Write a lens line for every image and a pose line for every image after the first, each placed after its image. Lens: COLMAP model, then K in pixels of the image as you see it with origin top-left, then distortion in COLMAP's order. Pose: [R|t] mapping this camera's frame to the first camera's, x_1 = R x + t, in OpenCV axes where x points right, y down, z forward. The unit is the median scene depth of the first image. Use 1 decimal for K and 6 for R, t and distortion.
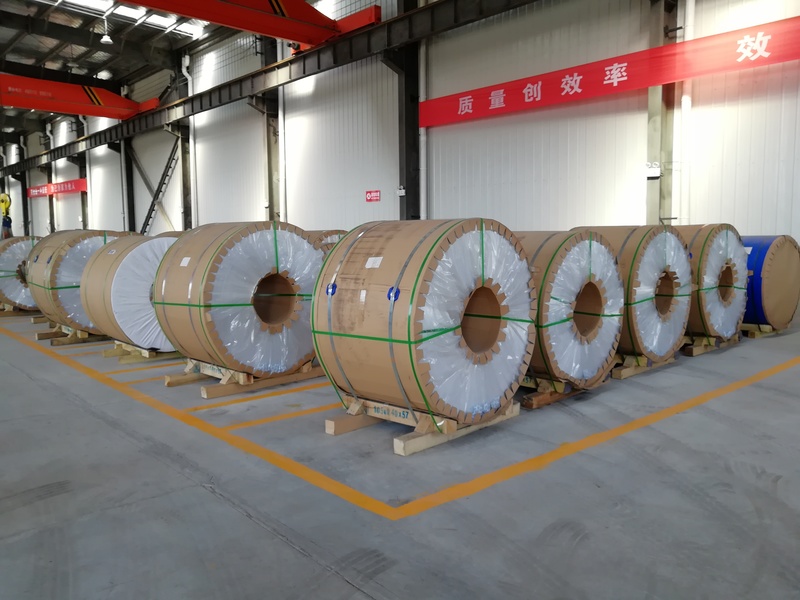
lens RADIAL K [[647.4, 0, 400.0], [0, 647.4, 300.0], [0, 0, 1]] dist [0.006142, 0.005049]
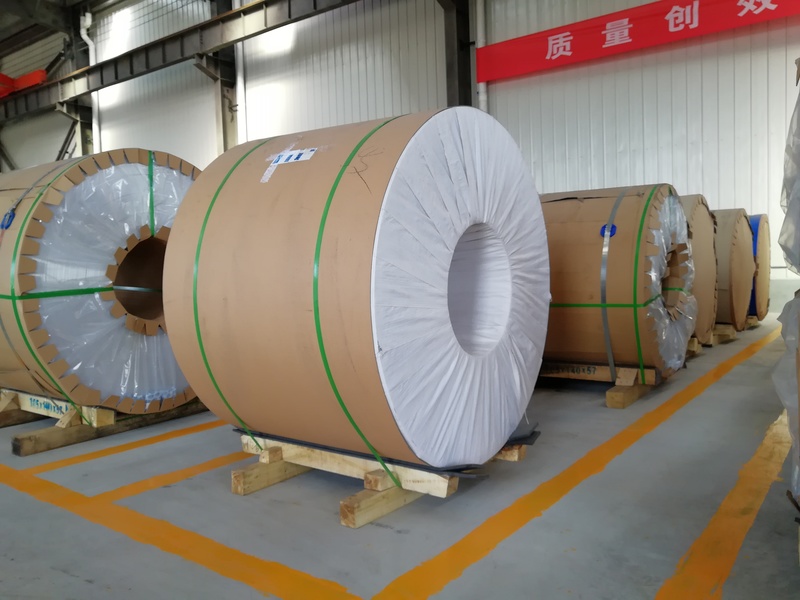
lens RADIAL K [[647.4, 0, 400.0], [0, 647.4, 300.0], [0, 0, 1]] dist [0.006142, 0.005049]
pose [[0.979336, -0.032914, 0.199543, -0.160913], [0.041792, 0.998307, -0.040444, 0.002939], [-0.197874, 0.047947, 0.979054, 0.242553]]
